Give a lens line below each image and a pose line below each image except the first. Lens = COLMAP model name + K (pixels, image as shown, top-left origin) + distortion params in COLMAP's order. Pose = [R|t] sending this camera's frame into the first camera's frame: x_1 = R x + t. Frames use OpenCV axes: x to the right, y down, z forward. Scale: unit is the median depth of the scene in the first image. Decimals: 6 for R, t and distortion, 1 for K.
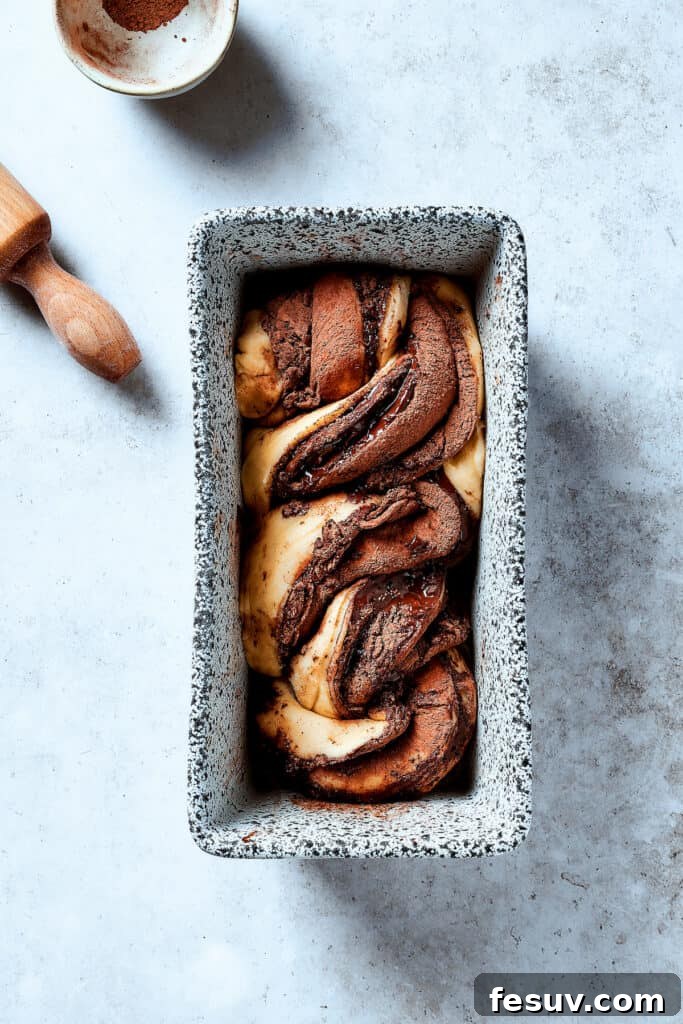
lens RADIAL K [[4161.4, 0, 382.0], [0, 4161.4, 589.7], [0, 0, 1]] dist [-0.073071, 0.000000]
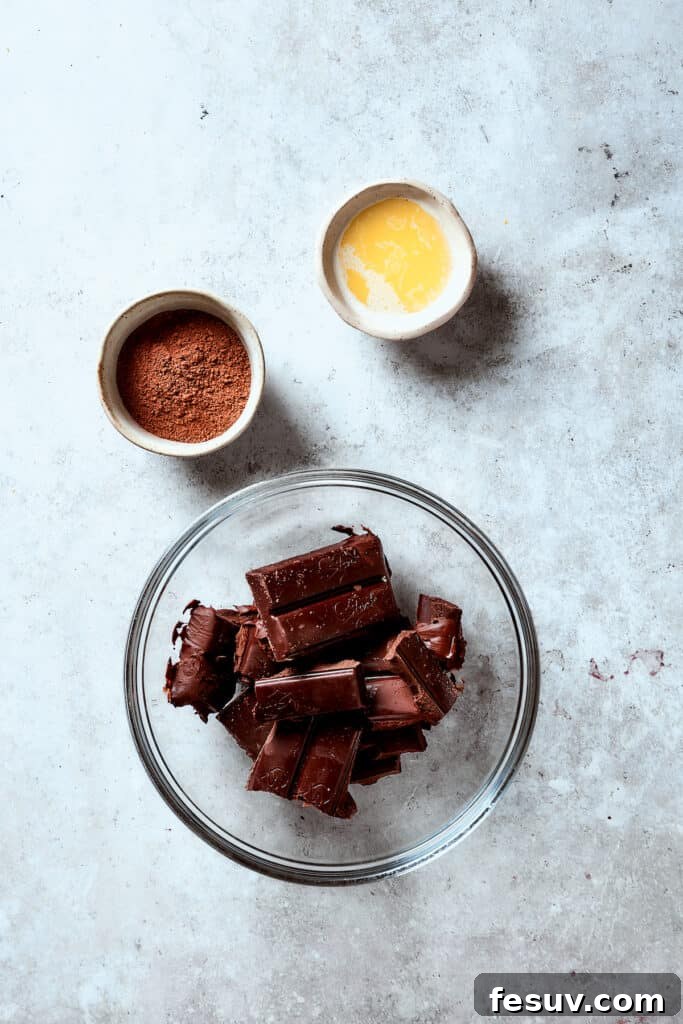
lens RADIAL K [[4161.4, 0, 359.2], [0, 4161.4, 493.2], [0, 0, 1]] dist [-0.073071, 0.000000]
pose [[0.999387, 0.002794, 0.034908, -0.002180], [-0.003342, 0.999872, 0.015662, -0.006685], [-0.034860, -0.015769, 0.999268, -0.107029]]
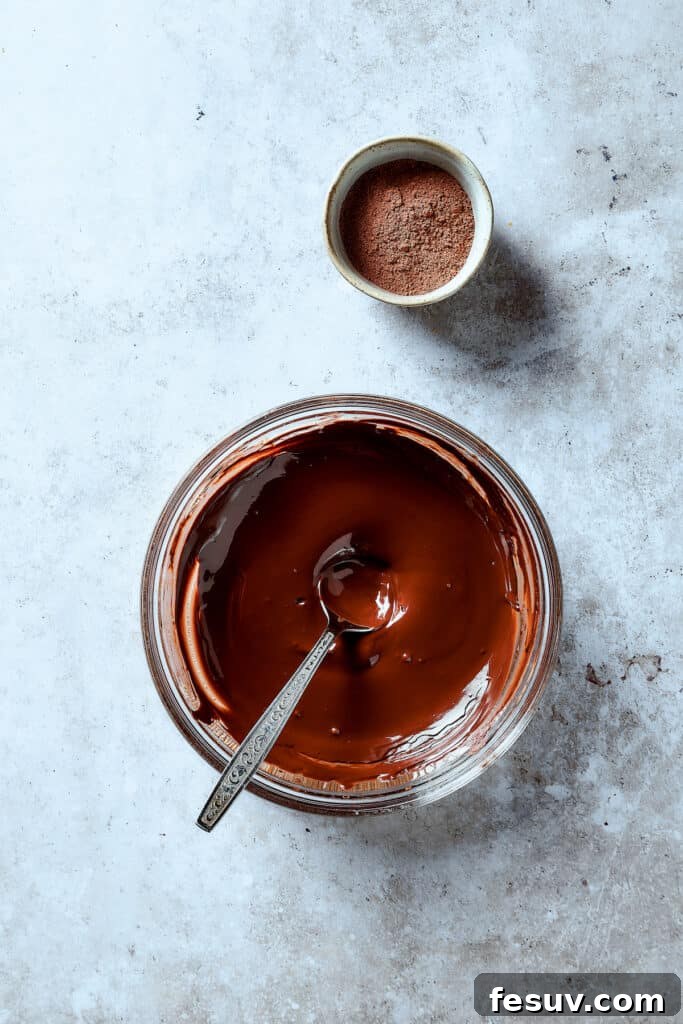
lens RADIAL K [[4161.4, 0, 349.9], [0, 4161.4, 474.8], [0, 0, 1]] dist [-0.073071, 0.000000]
pose [[0.999429, 0.005494, 0.033350, -0.001661], [-0.005832, 0.999932, 0.010055, -0.006163], [-0.033292, -0.010244, 0.999393, -0.100333]]
